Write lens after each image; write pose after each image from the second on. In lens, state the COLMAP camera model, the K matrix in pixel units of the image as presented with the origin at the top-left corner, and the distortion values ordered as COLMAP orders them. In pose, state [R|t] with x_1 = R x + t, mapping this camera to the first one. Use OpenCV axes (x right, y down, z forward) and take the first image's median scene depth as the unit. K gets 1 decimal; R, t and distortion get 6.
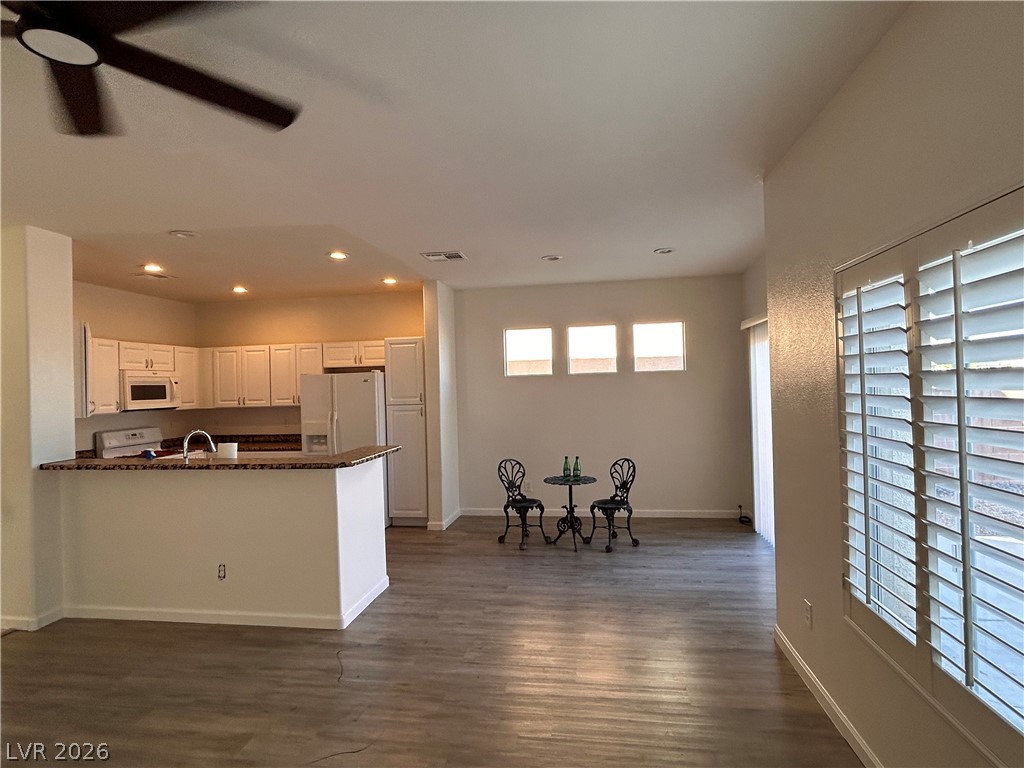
lens RADIAL K [[551.8, 0, 512.0], [0, 551.8, 384.0], [0, 0, 1]] dist [-0.014207, 0.010599]
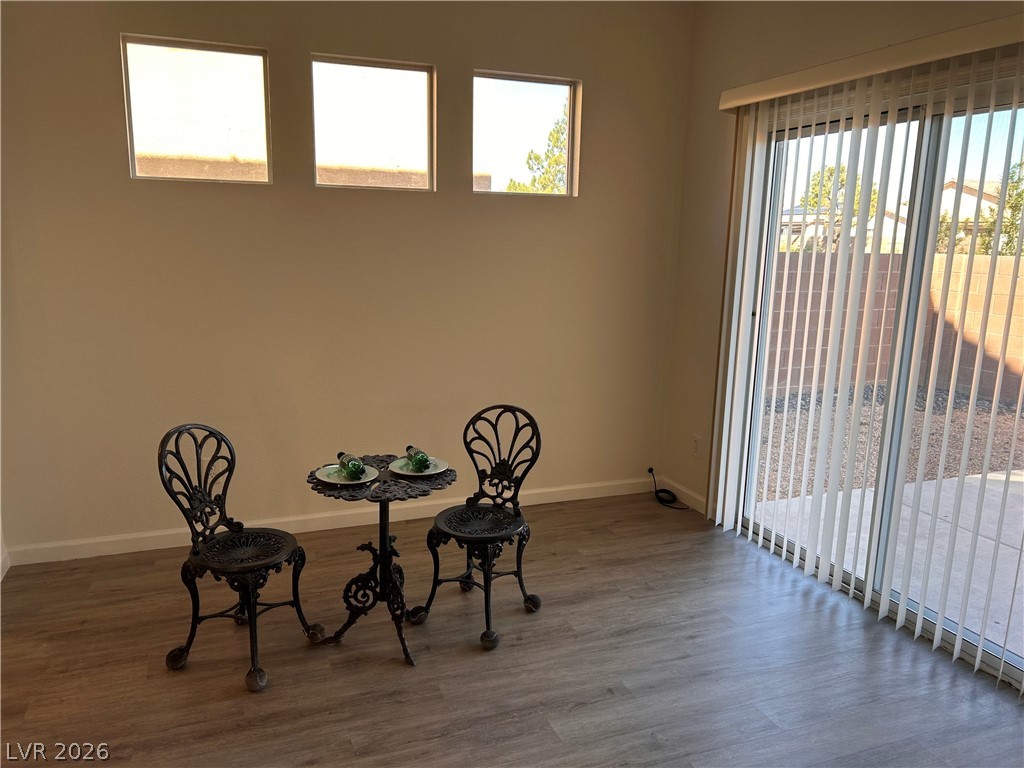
lens RADIAL K [[761.5, 0, 512.0], [0, 761.5, 384.0], [0, 0, 1]] dist [0.012572, -0.000211]
pose [[0.858101, -0.053803, 0.510655, -0.074126], [-0.046863, 0.982139, 0.182227, 0.017877], [-0.511338, -0.180300, 0.840253, 0.530712]]
